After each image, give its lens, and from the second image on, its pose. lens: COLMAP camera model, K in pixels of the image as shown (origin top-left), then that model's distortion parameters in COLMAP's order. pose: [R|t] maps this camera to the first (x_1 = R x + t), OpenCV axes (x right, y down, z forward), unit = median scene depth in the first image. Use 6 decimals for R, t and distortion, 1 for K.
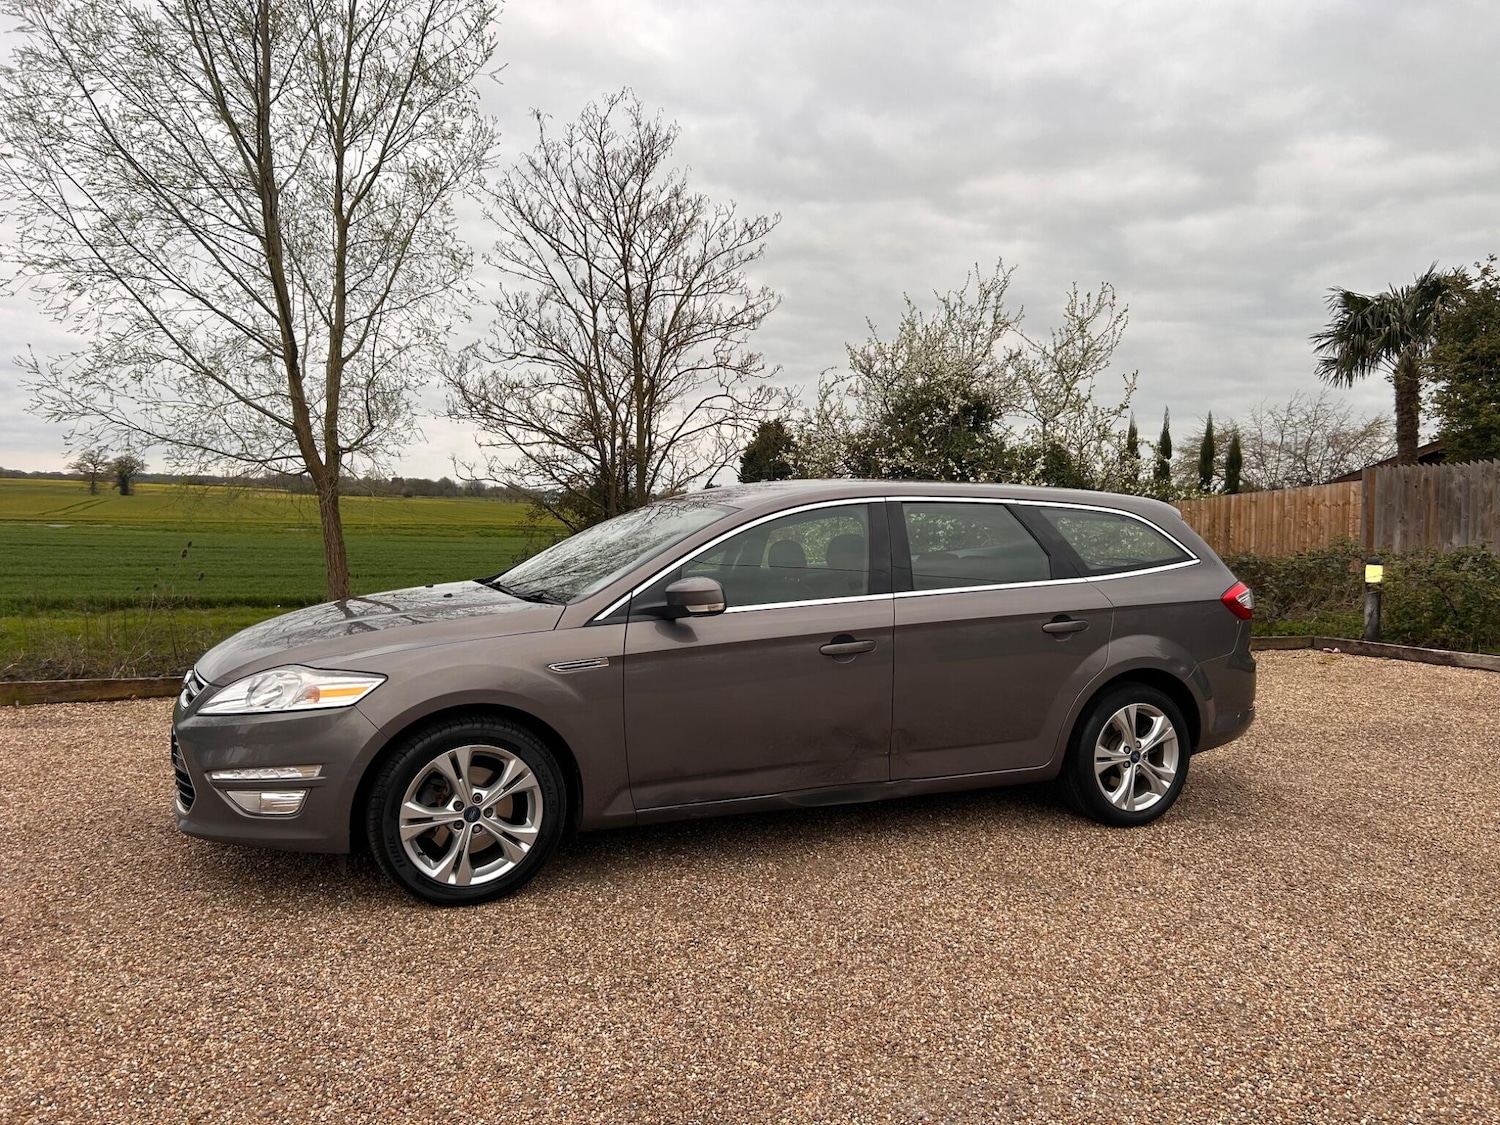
lens RADIAL K [[1144.8, 0, 750.0], [0, 1144.8, 562.5], [0, 0, 1]] dist [0.008399, -0.001595]
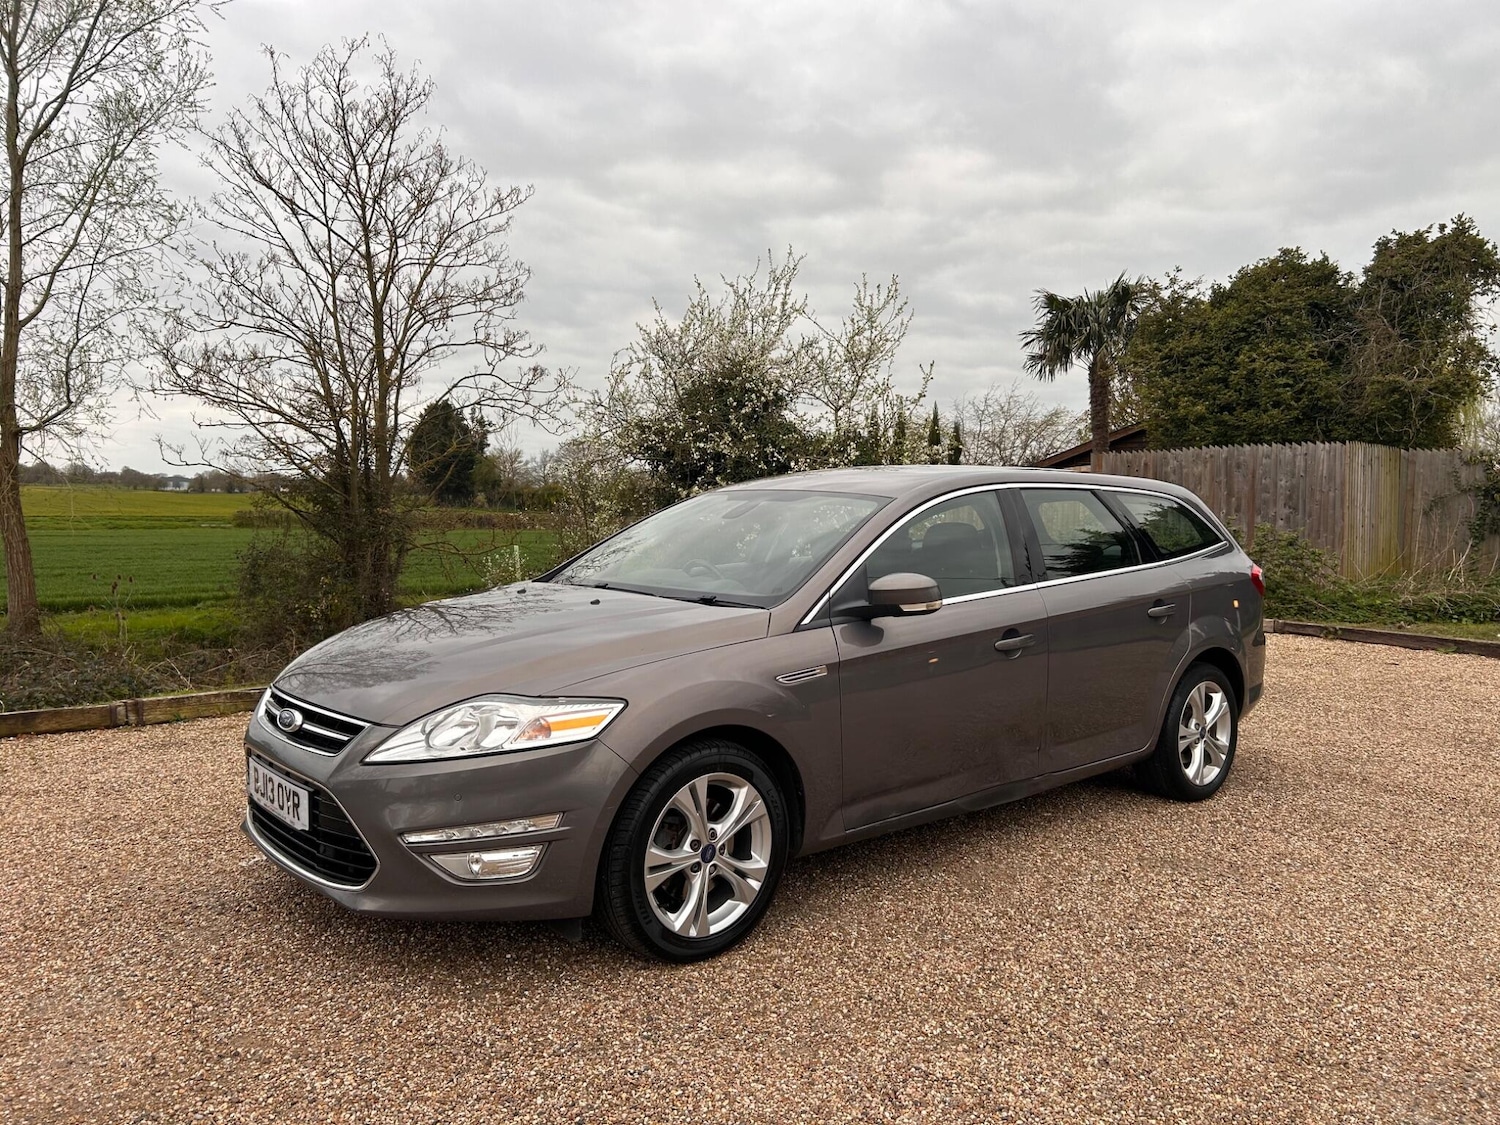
lens RADIAL K [[1147.0, 0, 756.3], [0, 1147.0, 557.0], [0, 0, 1]] dist [0.052430, -0.076913]
pose [[0.955633, -0.024201, 0.293563, -0.112080], [0.021723, 0.999696, 0.011699, -0.003773], [-0.293757, -0.004803, 0.955868, 0.037097]]
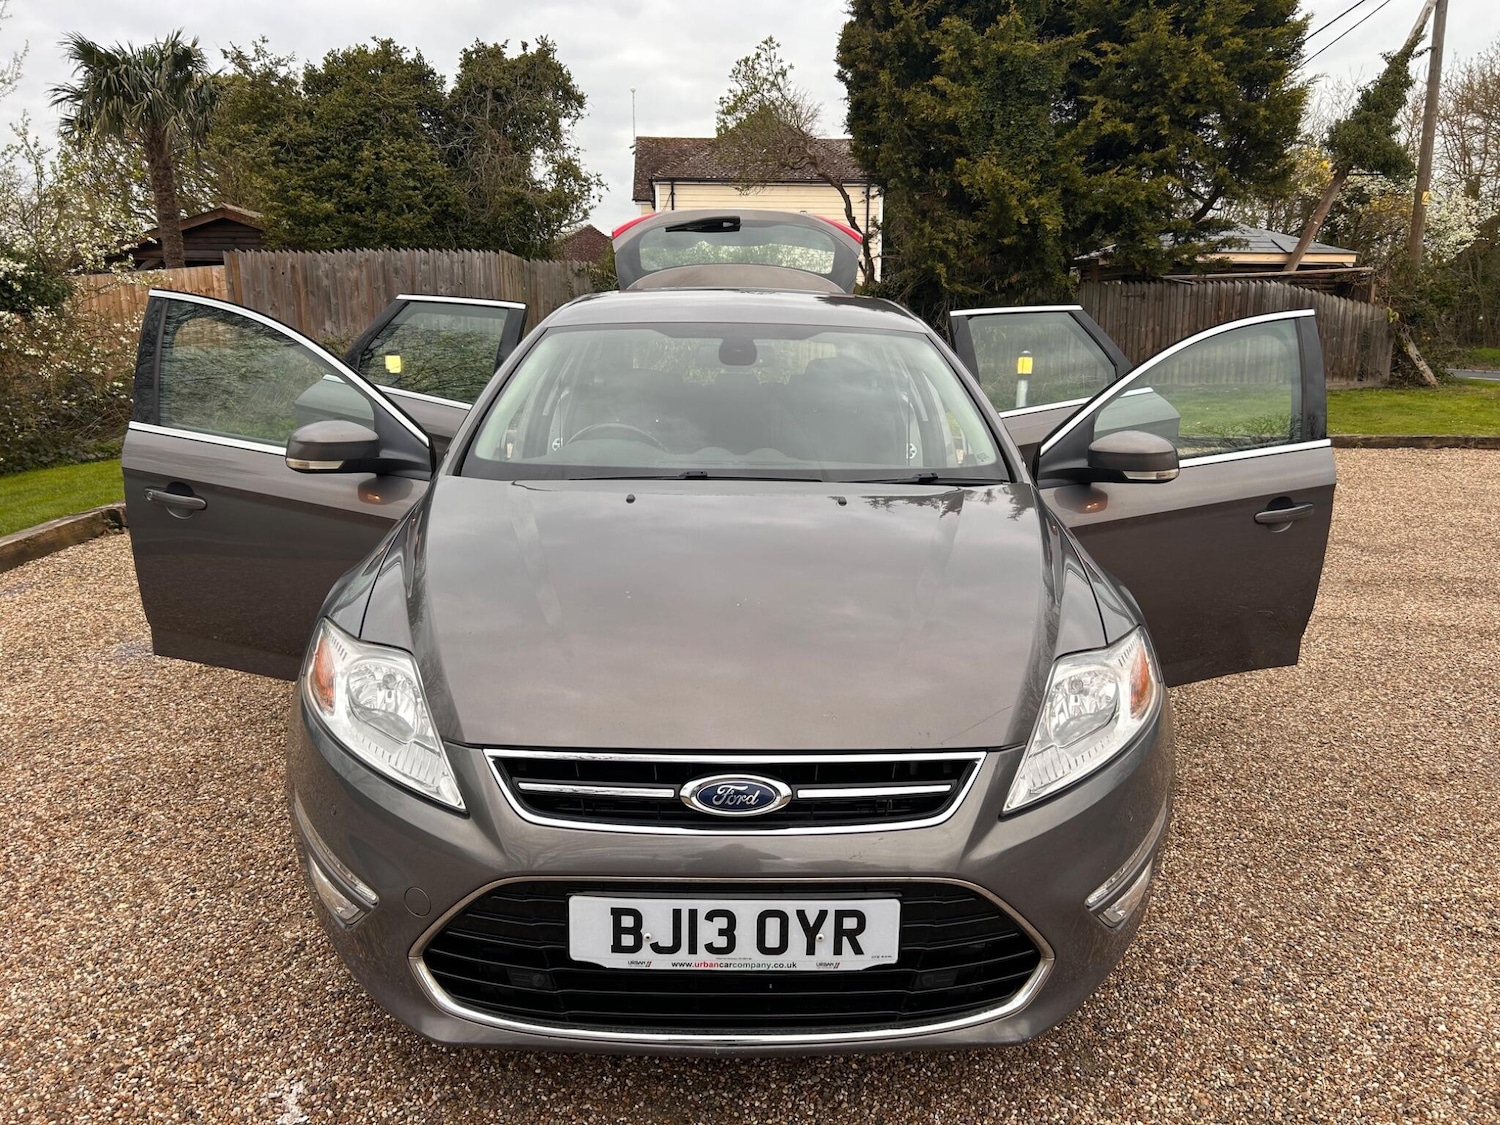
lens RADIAL K [[1121.1, 0, 763.5], [0, 1121.1, 570.3], [0, 0, 1]] dist [0.049348, -0.052306]
pose [[0.378081, -0.223212, 0.898461, -0.229699], [0.039612, 0.973510, 0.225188, -0.020002], [-0.924925, -0.049550, 0.376907, 0.228796]]
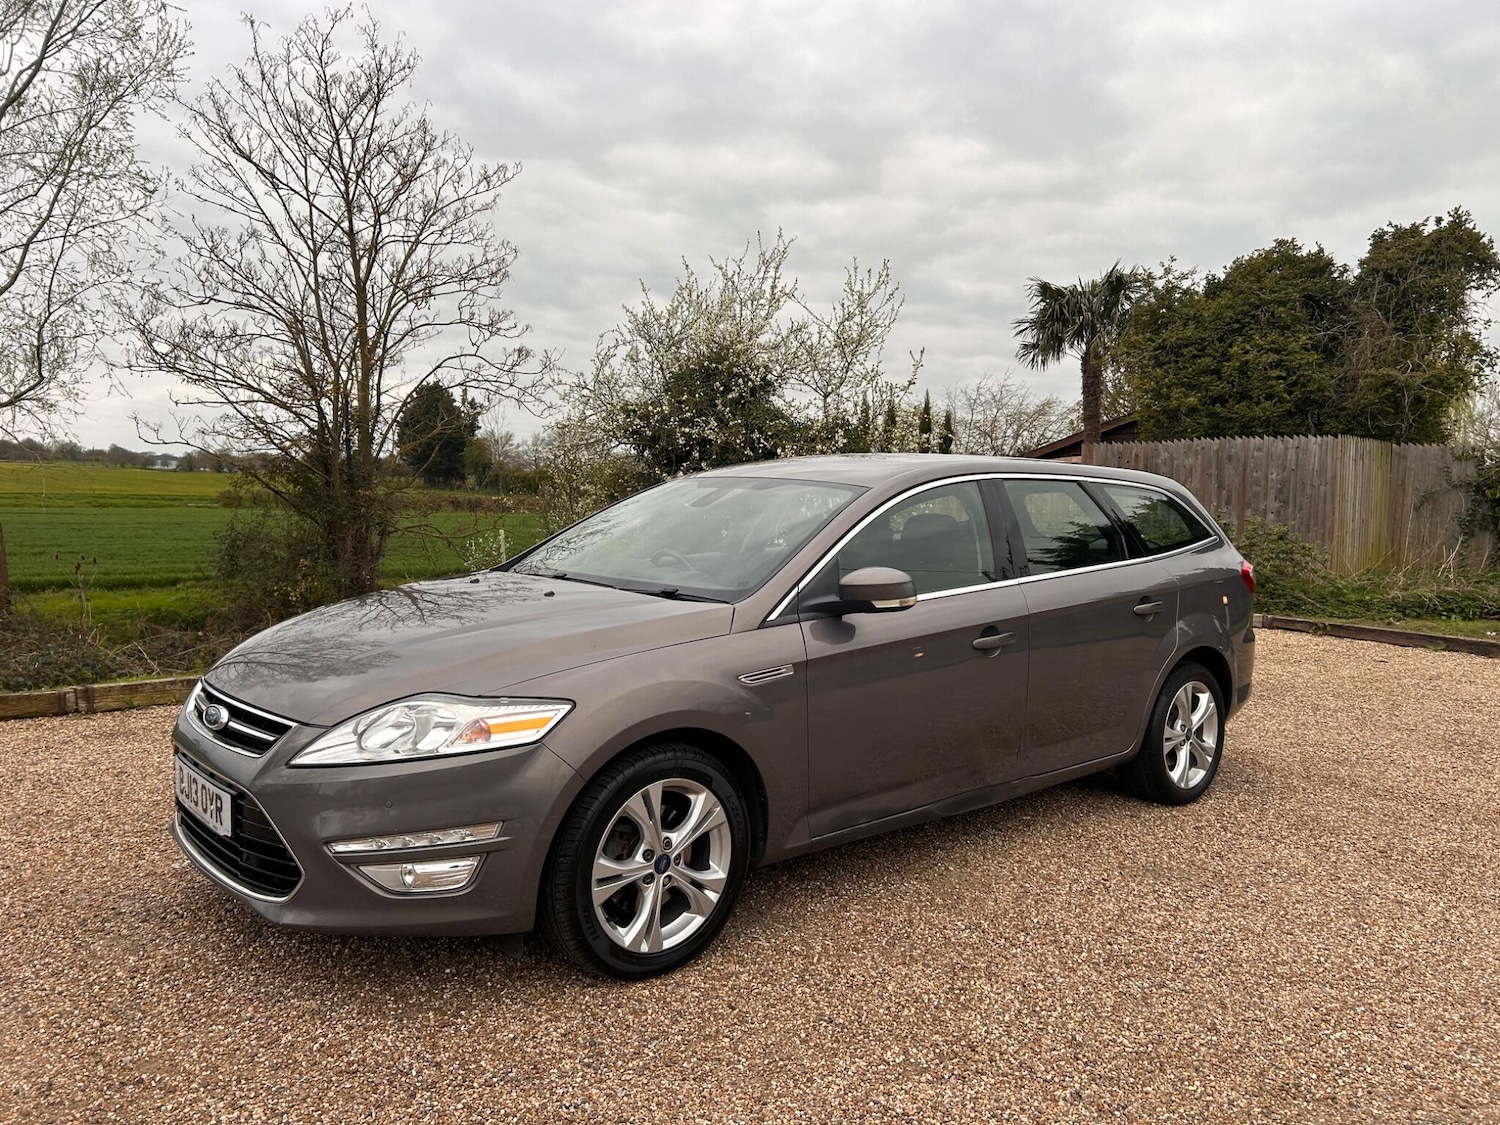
lens RADIAL K [[1145.8, 0, 761.2], [0, 1145.8, 560.7], [0, 0, 1]] dist [0.052047, -0.076456]
pose [[0.952507, -0.016989, 0.304042, -0.102799], [0.009217, 0.999593, 0.026979, -0.004538], [-0.304377, -0.022896, 0.952276, 0.048737]]
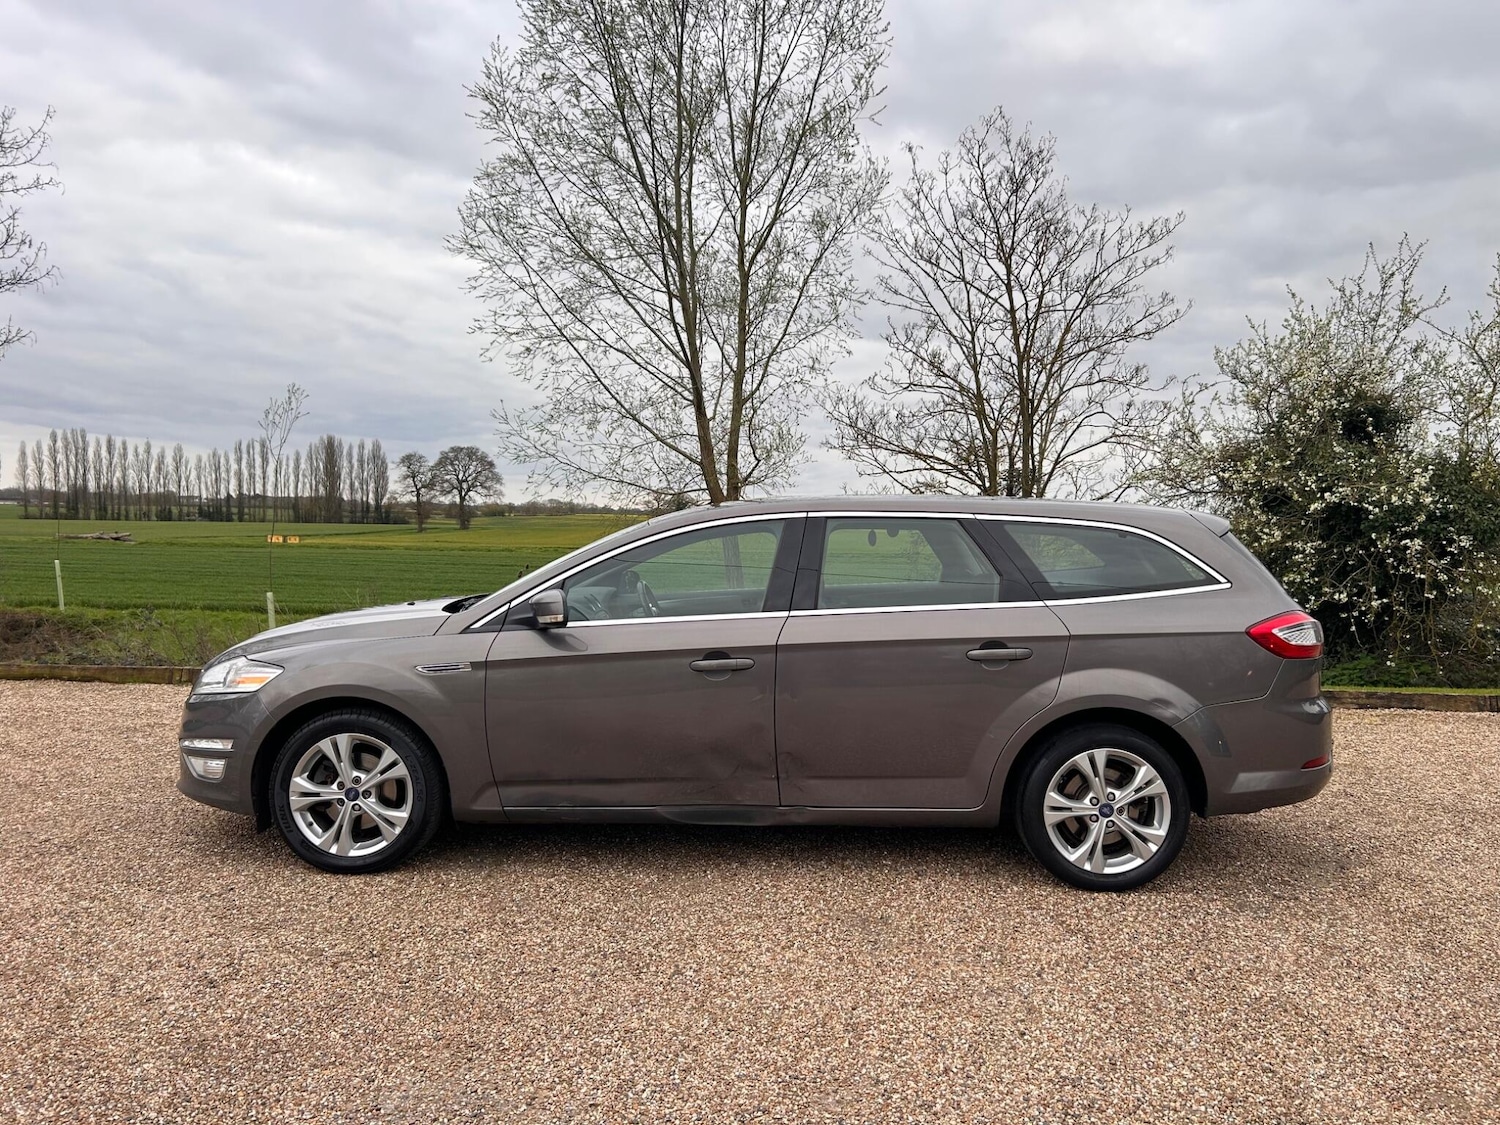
lens RADIAL K [[1144.8, 0, 750.0], [0, 1144.8, 562.5], [0, 0, 1]] dist [0.008399, -0.001595]
pose [[0.901337, 0.002884, -0.433109, 0.148336], [-0.013886, 0.999656, -0.022241, 0.002182], [0.432896, 0.026061, 0.901067, 0.033484]]
